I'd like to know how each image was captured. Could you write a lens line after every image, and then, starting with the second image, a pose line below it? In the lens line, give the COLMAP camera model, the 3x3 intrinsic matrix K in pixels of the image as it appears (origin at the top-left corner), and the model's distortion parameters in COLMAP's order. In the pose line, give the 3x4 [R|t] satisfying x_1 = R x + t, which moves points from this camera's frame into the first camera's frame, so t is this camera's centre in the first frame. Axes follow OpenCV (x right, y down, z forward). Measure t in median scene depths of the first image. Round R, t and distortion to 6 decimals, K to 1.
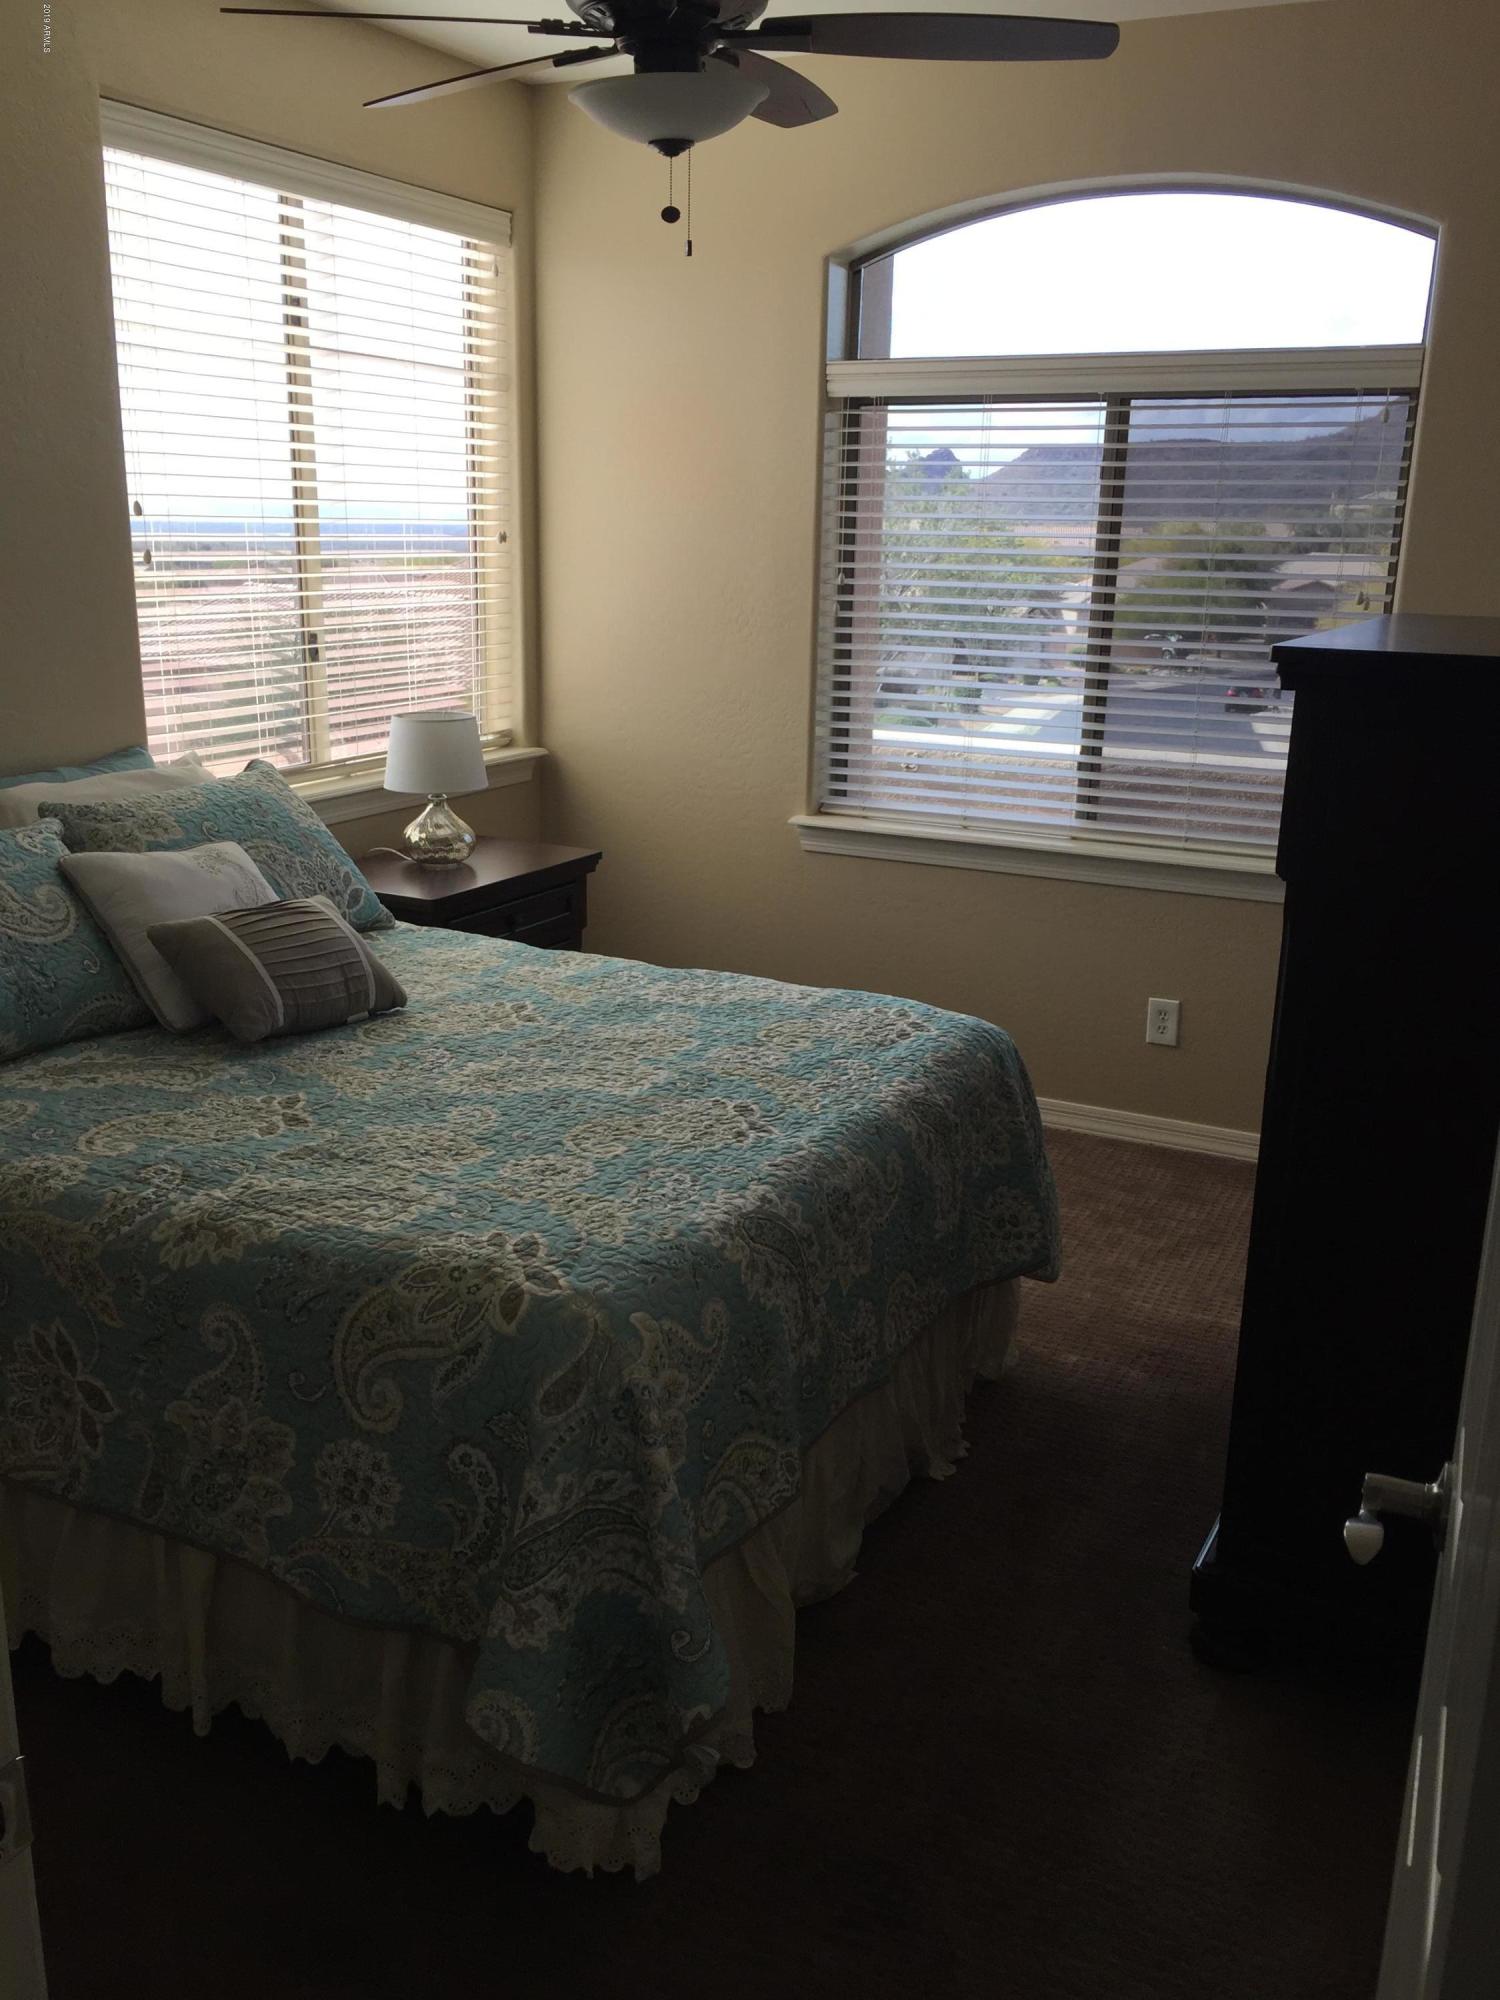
lens RADIAL K [[1688.2, 0, 750.0], [0, 1688.2, 1000.0], [0, 0, 1]] dist [0.066981, 0.003656]
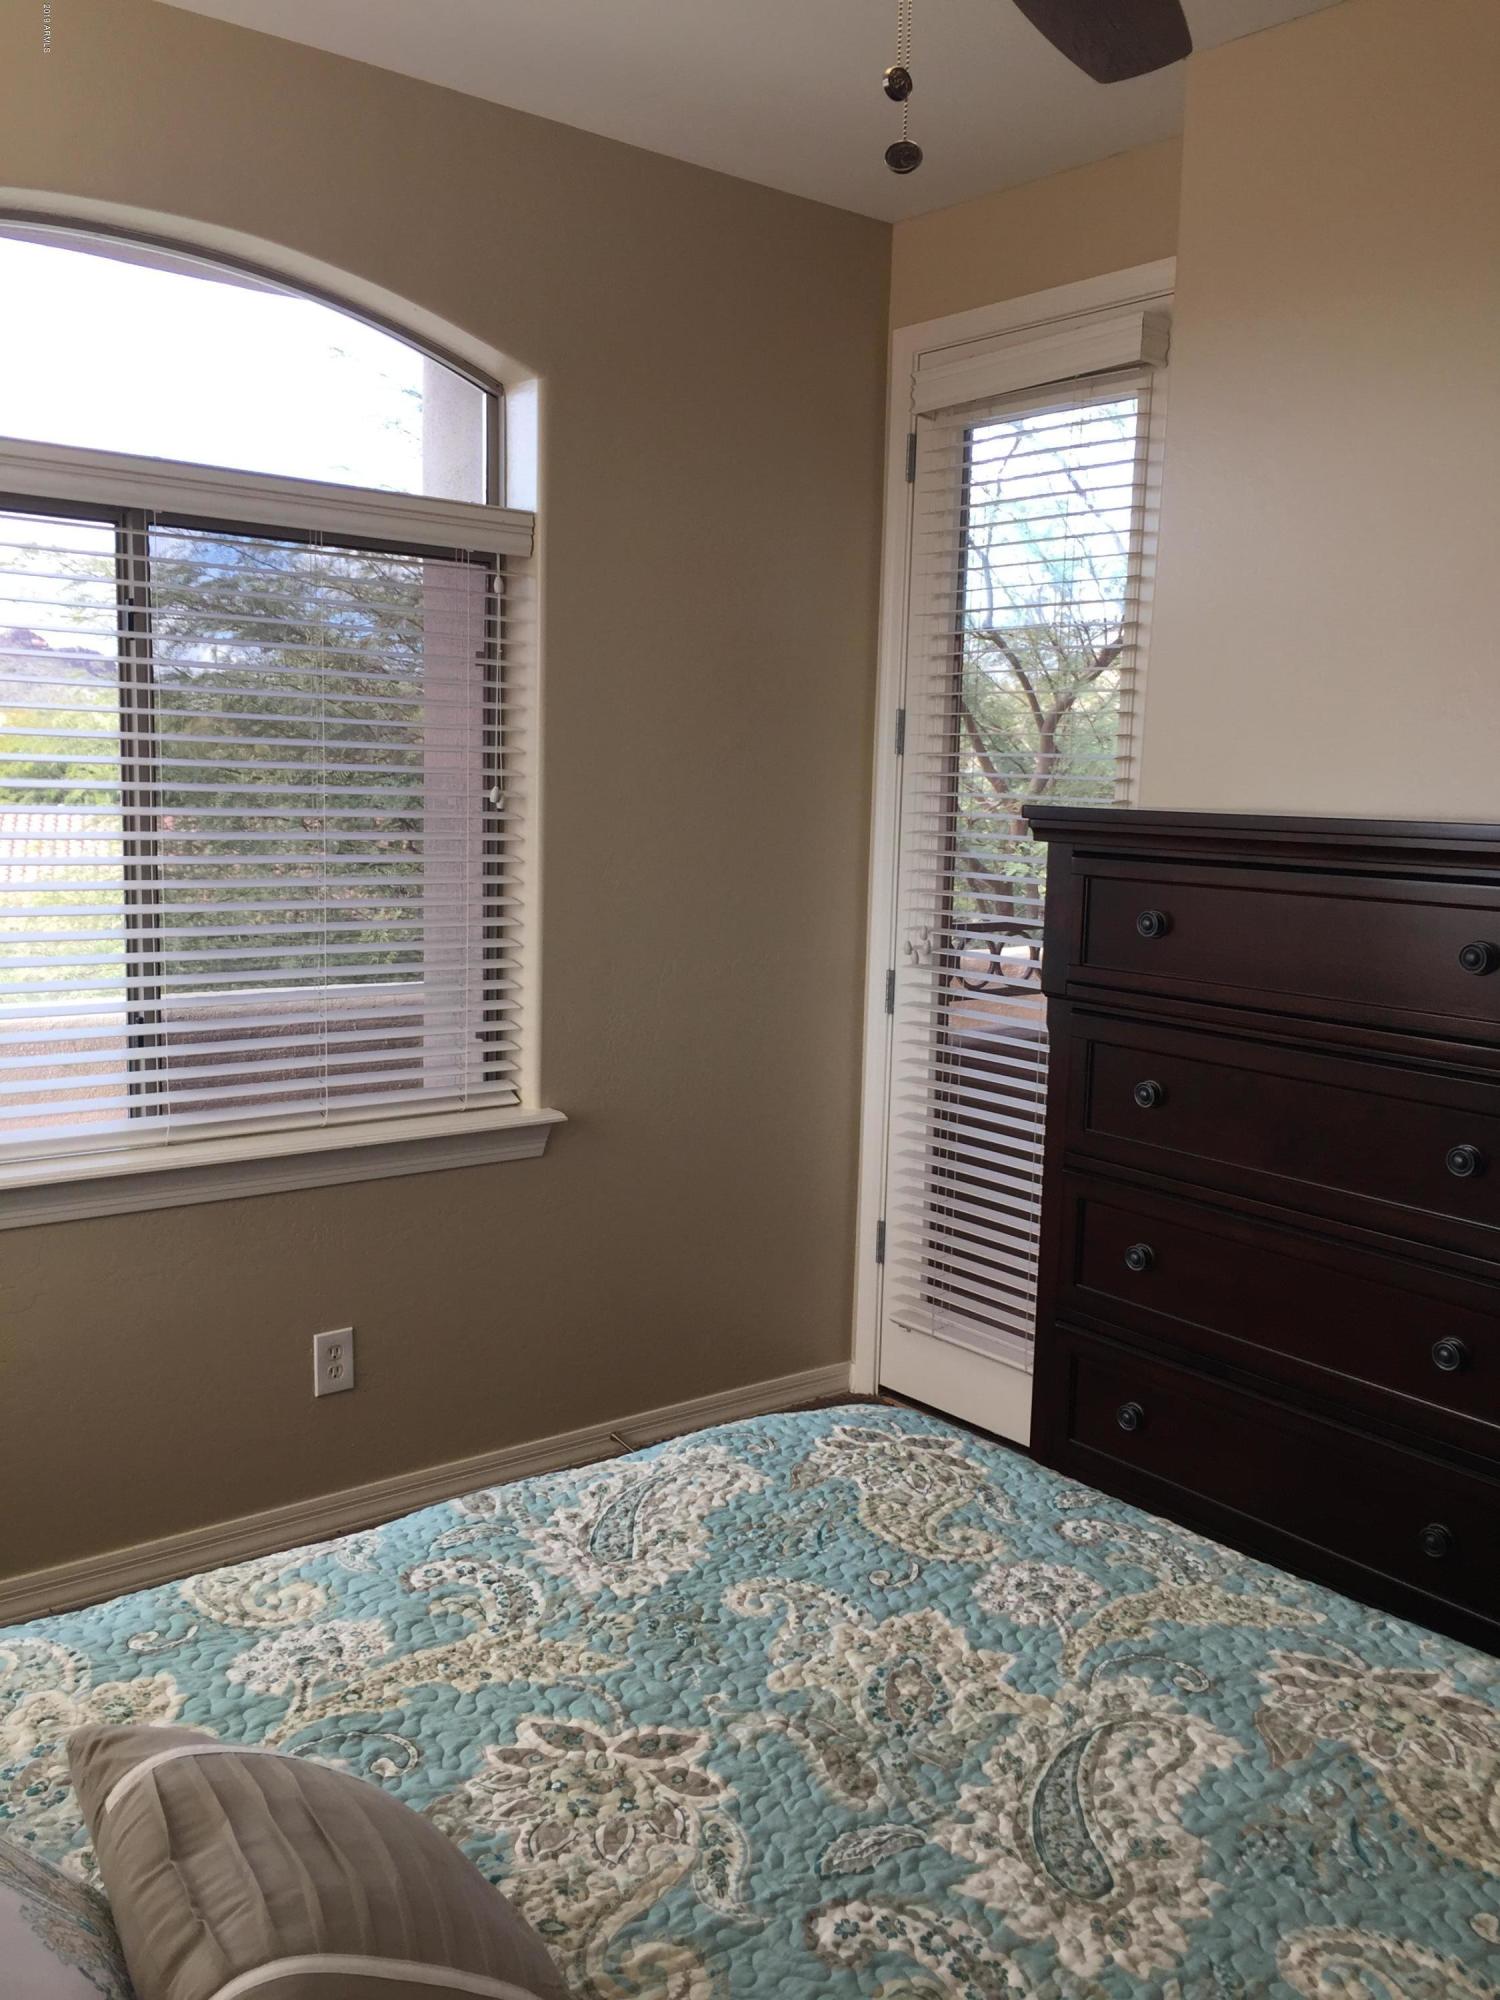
lens RADIAL K [[1707.7, 0, 750.0], [0, 1707.7, 1000.0], [0, 0, 1]] dist [0.081992, -0.134366]
pose [[0.421111, -0.128401, 0.897874, -0.553533], [0.226688, 0.973412, 0.032884, -0.207476], [-0.878224, 0.189690, 0.439022, 0.830287]]
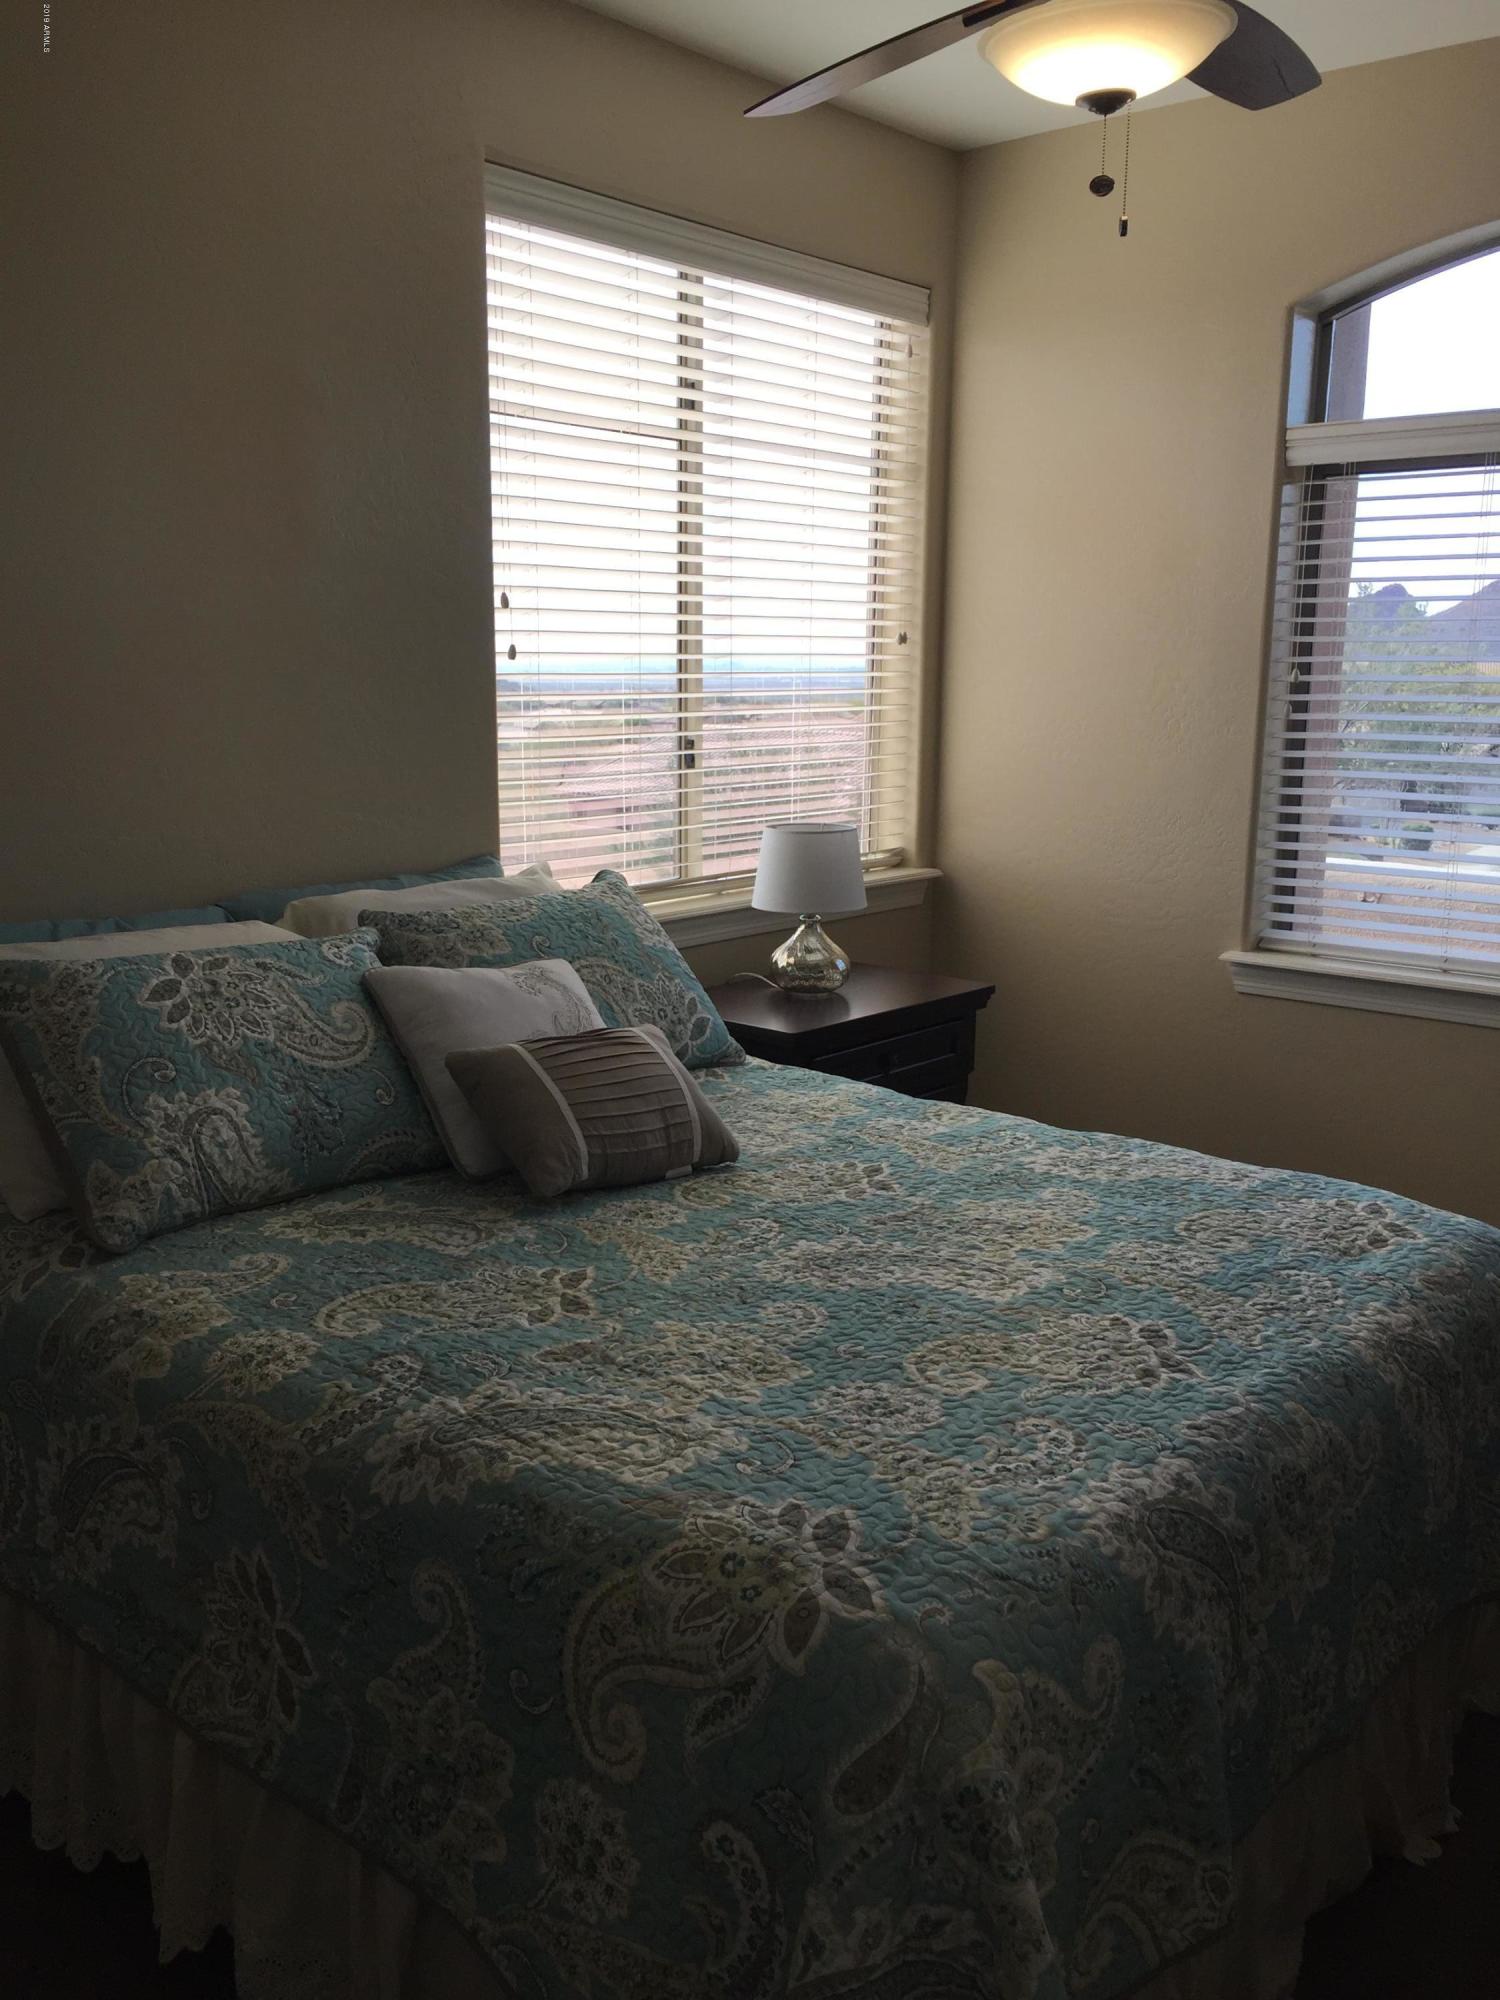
lens RADIAL K [[1707.7, 0, 750.0], [0, 1707.7, 1000.0], [0, 0, 1]] dist [0.081992, -0.134366]
pose [[0.970907, 0.035279, -0.236845, -0.002145], [-0.054058, 0.995846, -0.073267, -0.015800], [0.233277, 0.083939, 0.968781, 0.208853]]
